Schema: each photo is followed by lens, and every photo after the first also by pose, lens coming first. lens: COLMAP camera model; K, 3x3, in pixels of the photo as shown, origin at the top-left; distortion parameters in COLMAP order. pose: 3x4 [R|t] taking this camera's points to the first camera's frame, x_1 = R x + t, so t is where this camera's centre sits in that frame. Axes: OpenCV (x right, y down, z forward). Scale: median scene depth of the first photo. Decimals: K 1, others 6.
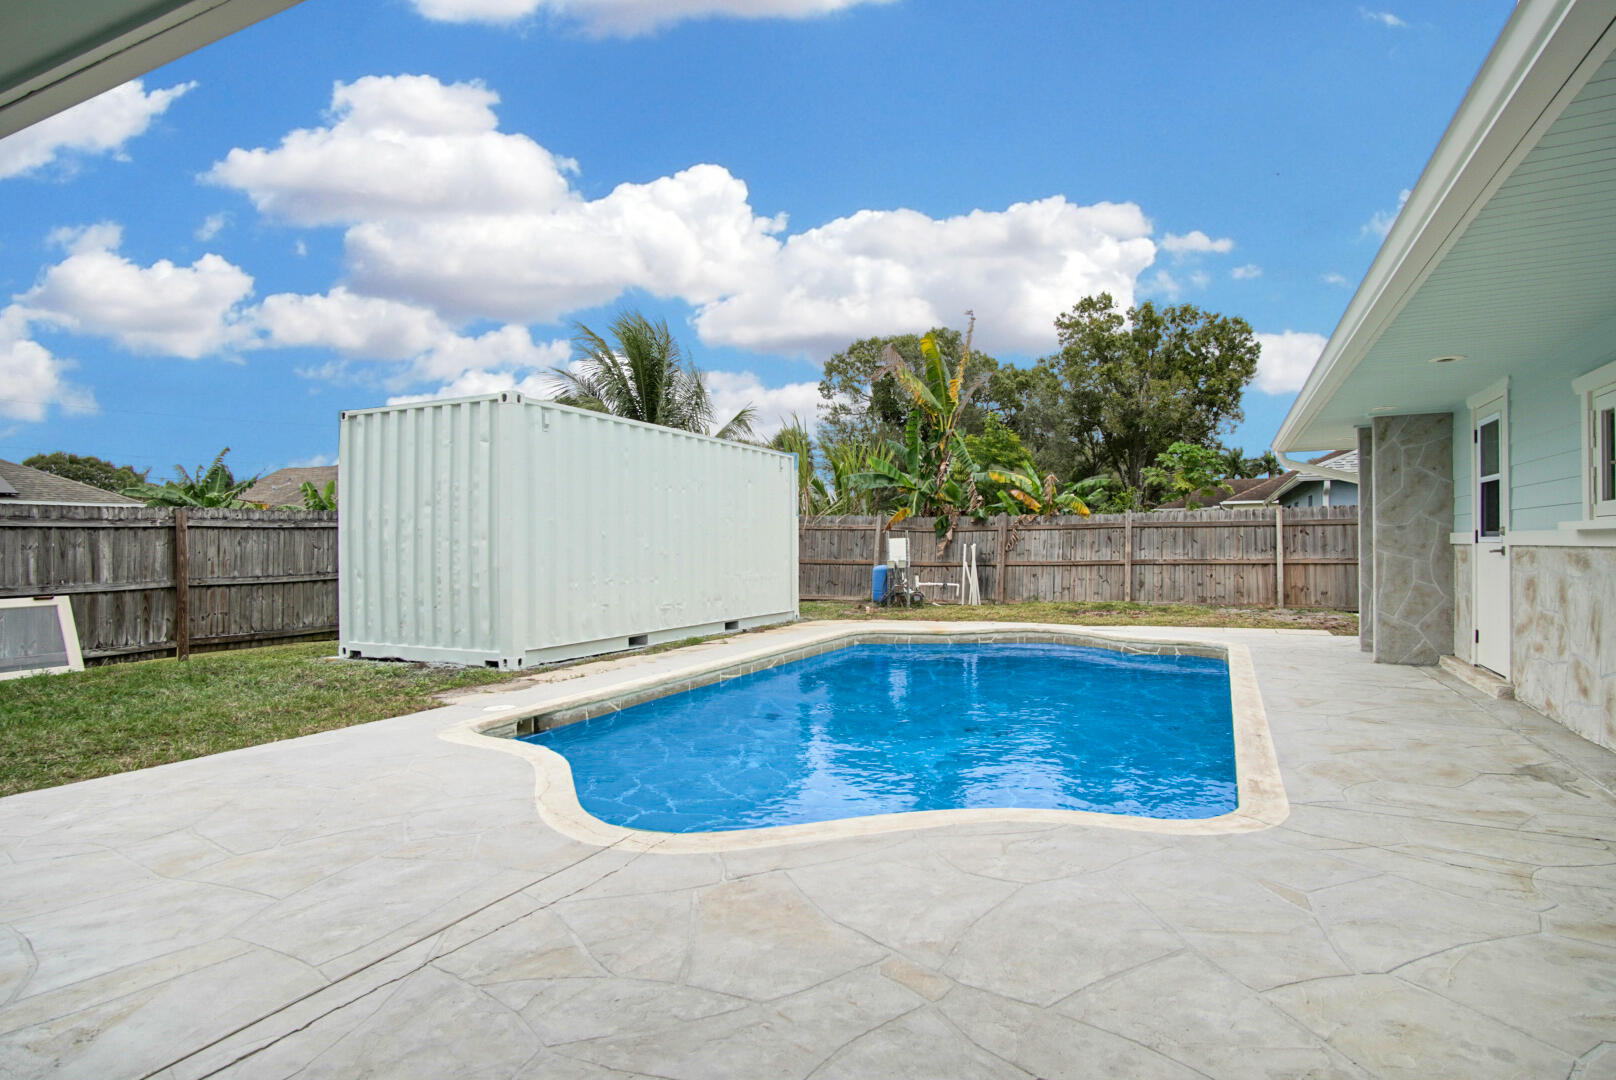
lens RADIAL K [[861.5, 0, 806.5], [0, 861.5, 541.7], [0, 0, 1]] dist [-0.028738, 0.001190]
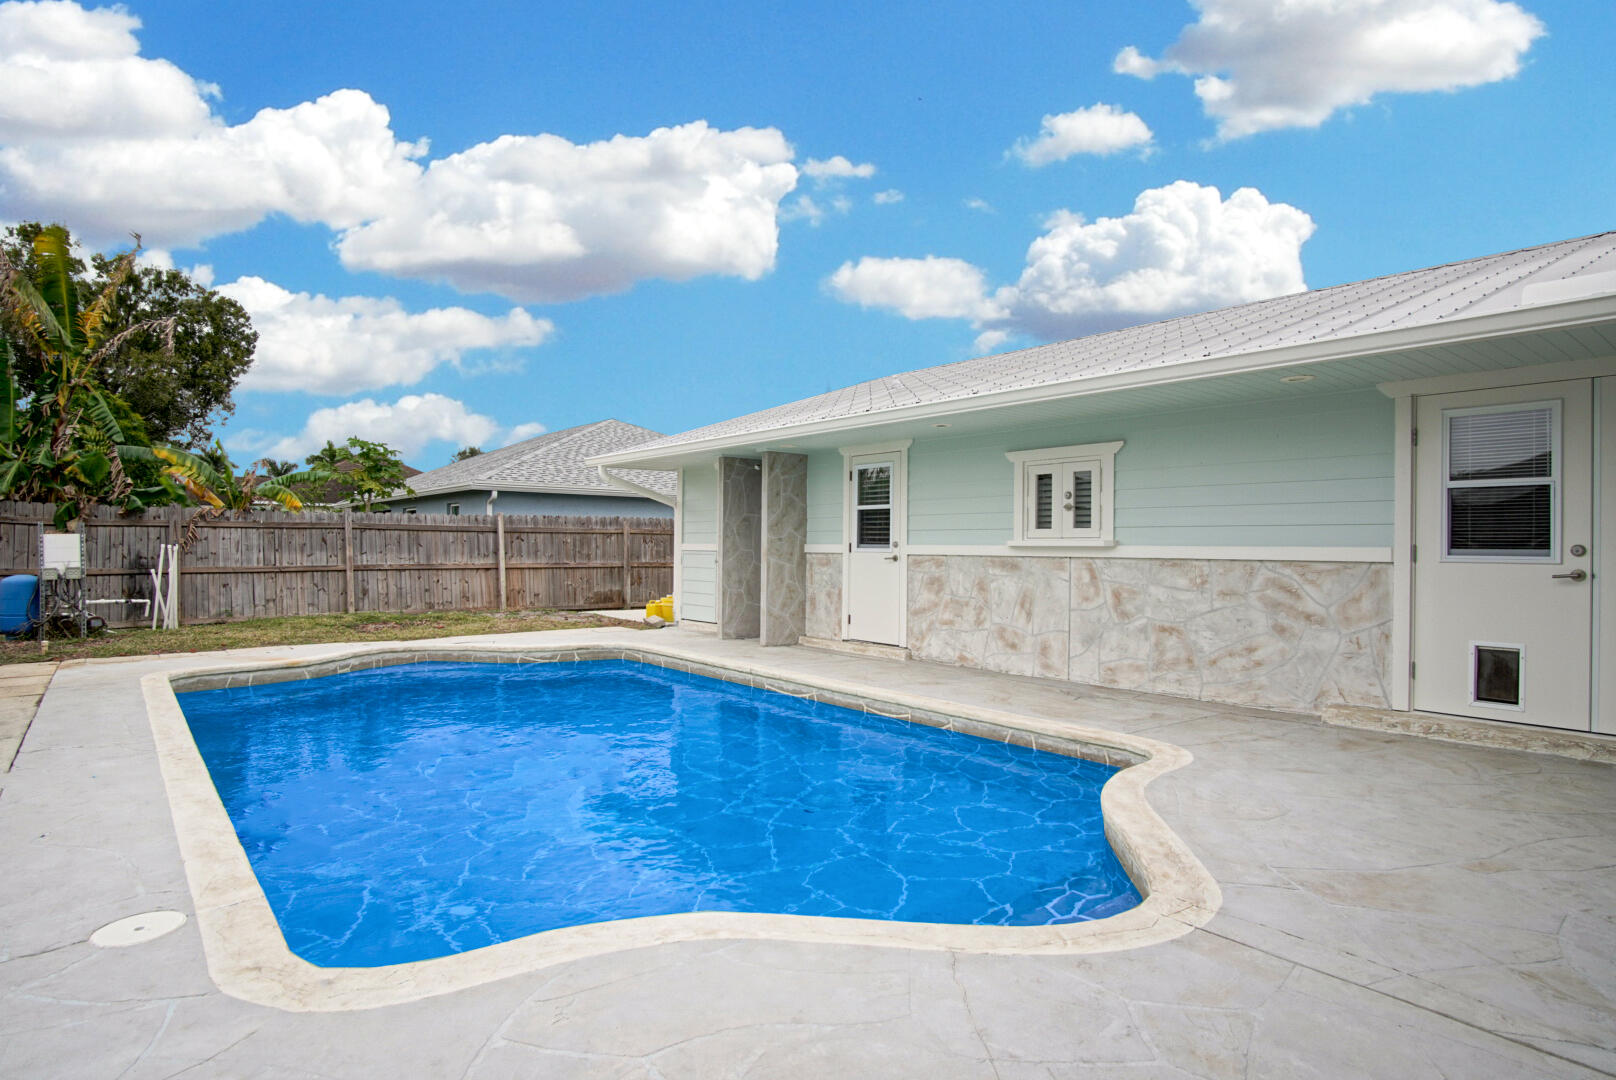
lens RADIAL K [[861.5, 0, 806.7], [0, 861.5, 542.9], [0, 0, 1]] dist [-0.028738, 0.001190]
pose [[0.423374, 0.017815, 0.905780, -0.236606], [-0.015308, 0.999805, -0.012509, 0.002147], [-0.905826, -0.008570, 0.423564, 0.210719]]
